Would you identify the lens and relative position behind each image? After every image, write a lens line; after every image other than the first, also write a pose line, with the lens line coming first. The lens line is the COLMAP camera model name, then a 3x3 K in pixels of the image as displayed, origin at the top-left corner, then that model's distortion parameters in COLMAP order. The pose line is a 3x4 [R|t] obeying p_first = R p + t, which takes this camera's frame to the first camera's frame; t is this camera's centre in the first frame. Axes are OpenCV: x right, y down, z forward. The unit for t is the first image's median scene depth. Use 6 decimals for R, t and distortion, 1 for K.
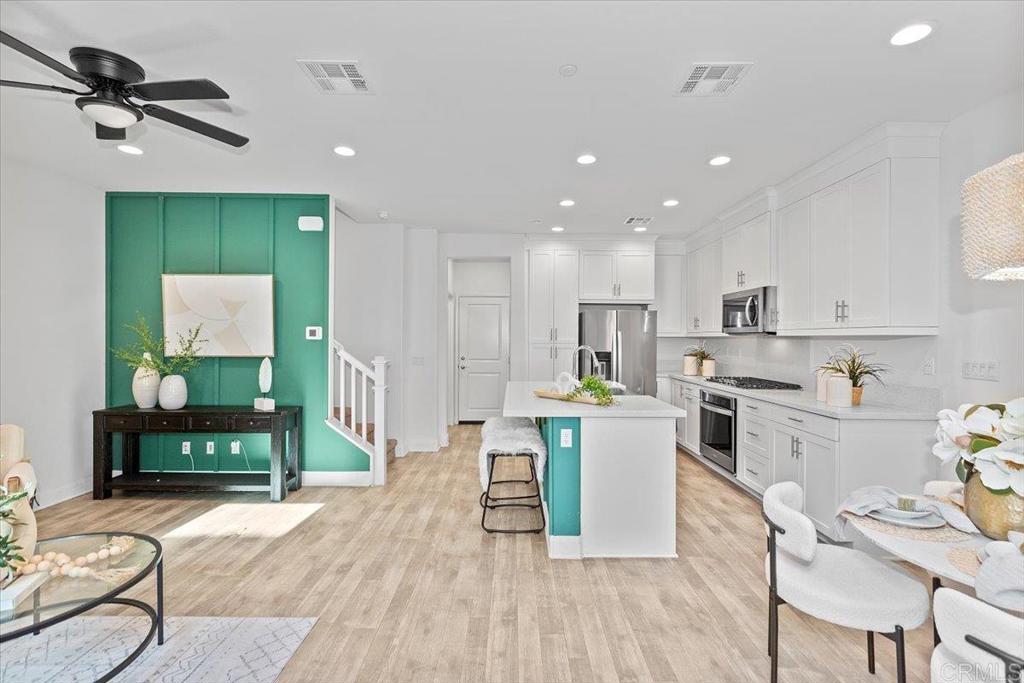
lens RADIAL K [[462.4, 0, 515.8], [0, 462.4, 338.7], [0, 0, 1]] dist [0.004892, 0.000015]
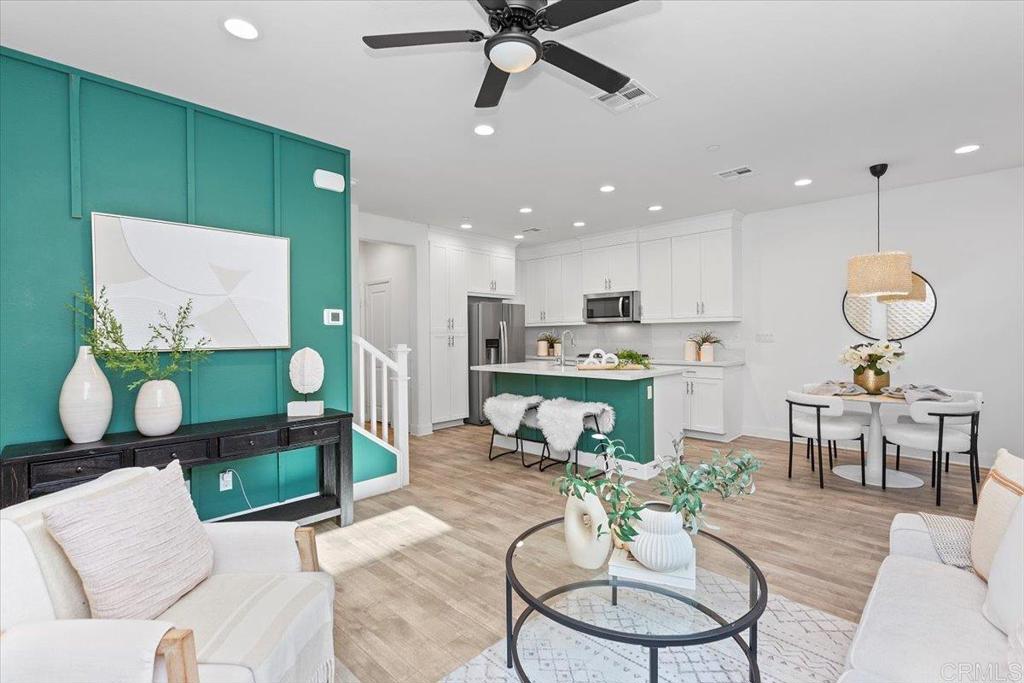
lens RADIAL K [[462.4, 0, 517.9], [0, 462.4, 337.7], [0, 0, 1]] dist [0.004892, 0.000015]
pose [[0.698454, -0.016002, 0.715476, -0.879288], [0.013605, 0.999866, 0.009082, 0.023011], [-0.715526, 0.003391, 0.698578, 0.228834]]
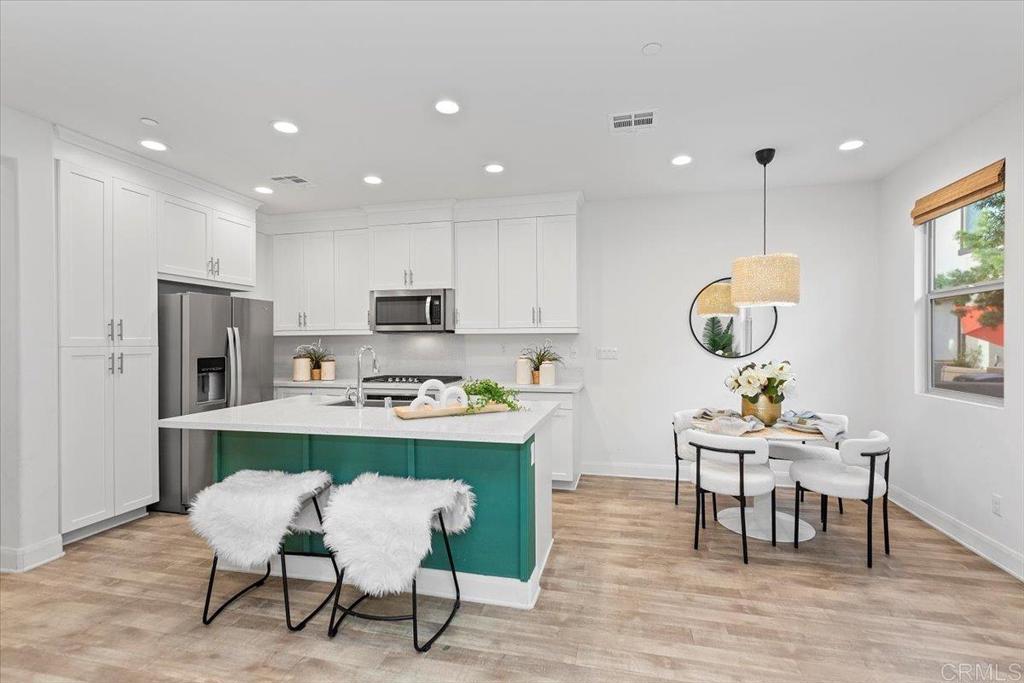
lens RADIAL K [[462.4, 0, 515.2], [0, 462.4, 343.9], [0, 0, 1]] dist [0.004892, 0.000015]
pose [[0.242510, -0.011446, 0.970081, -0.523012], [0.006459, 0.999927, 0.010183, 0.007338], [-0.970127, 0.003796, 0.242566, 0.622350]]
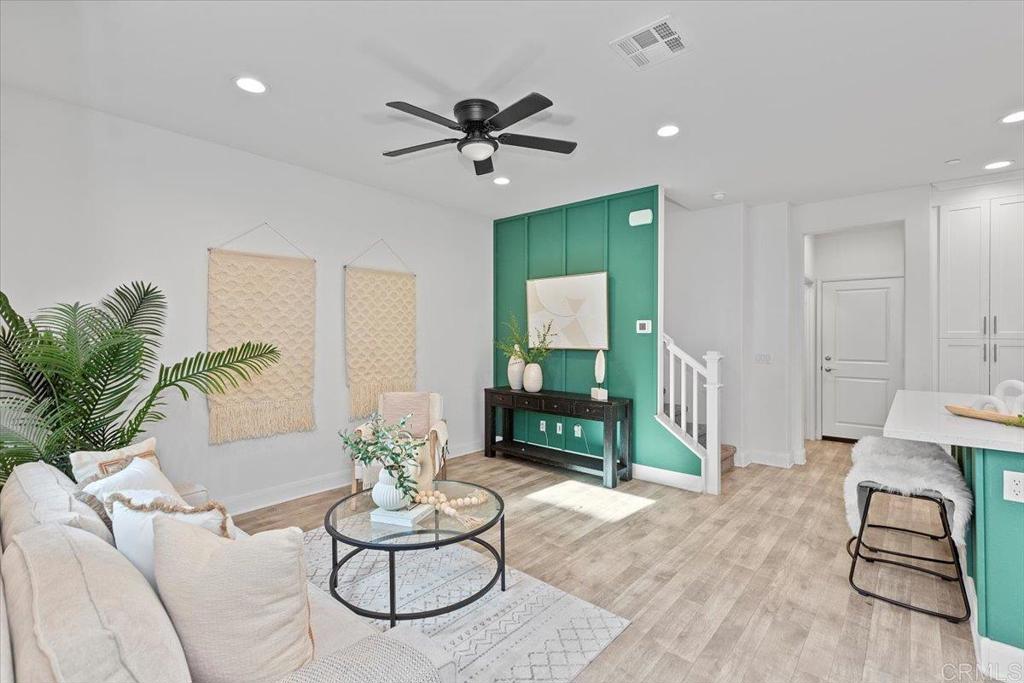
lens RADIAL K [[462.4, 0, 514.7], [0, 462.4, 334.9], [0, 0, 1]] dist [0.004892, 0.000015]
pose [[0.752603, -0.003933, -0.658463, 0.011898], [-0.000078, 0.999982, -0.006062, 0.012835], [0.658475, 0.004613, 0.752589, 0.074632]]
